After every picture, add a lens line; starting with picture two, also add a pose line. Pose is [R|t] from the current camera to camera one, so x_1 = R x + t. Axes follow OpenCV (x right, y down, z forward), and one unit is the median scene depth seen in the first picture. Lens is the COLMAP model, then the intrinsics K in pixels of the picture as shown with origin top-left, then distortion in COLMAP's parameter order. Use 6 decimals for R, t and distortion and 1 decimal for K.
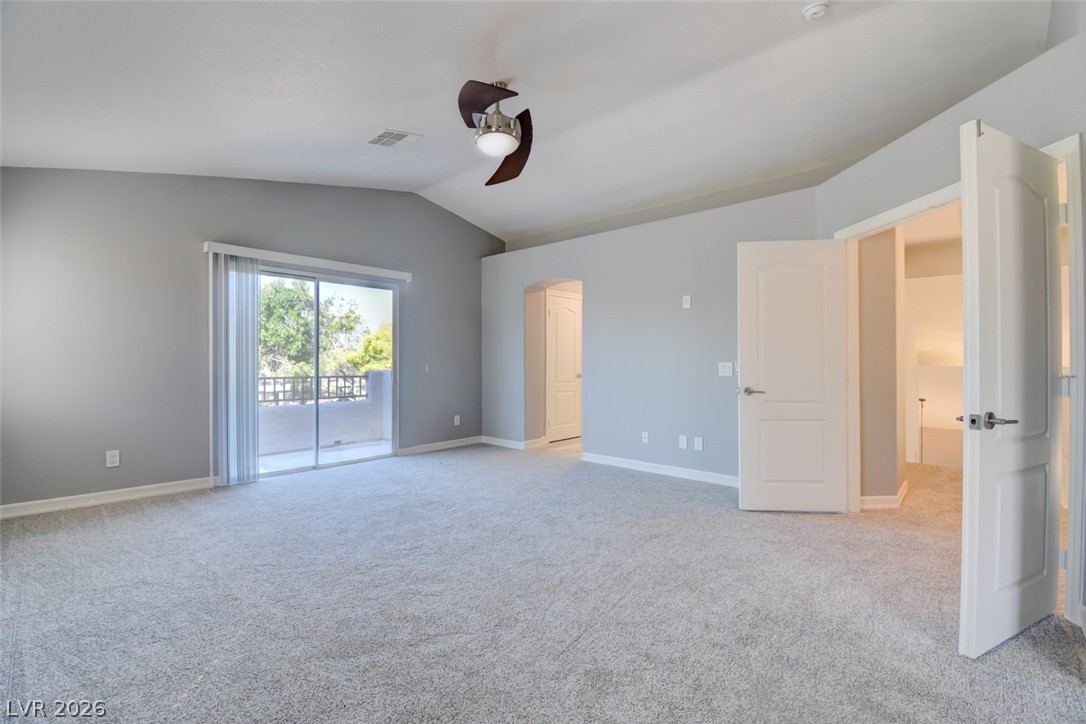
lens RADIAL K [[479.0, 0, 546.8], [0, 479.0, 360.8], [0, 0, 1]] dist [0.018236, -0.023700]
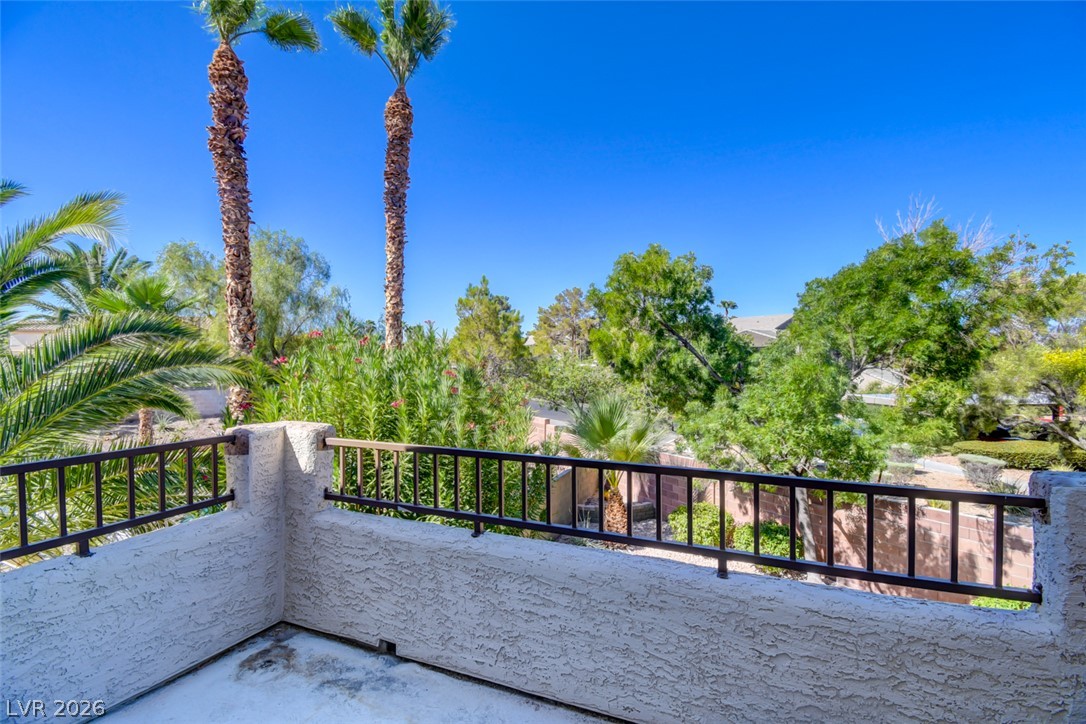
lens RADIAL K [[479.0, 0, 546.8], [0, 479.0, 360.8], [0, 0, 1]] dist [0.018236, -0.023700]
pose [[0.324654, 0.000574, -0.945833, -0.132007], [0.000584, 1.000000, 0.000807, -0.013899], [0.945833, -0.000814, 0.324654, 0.384992]]
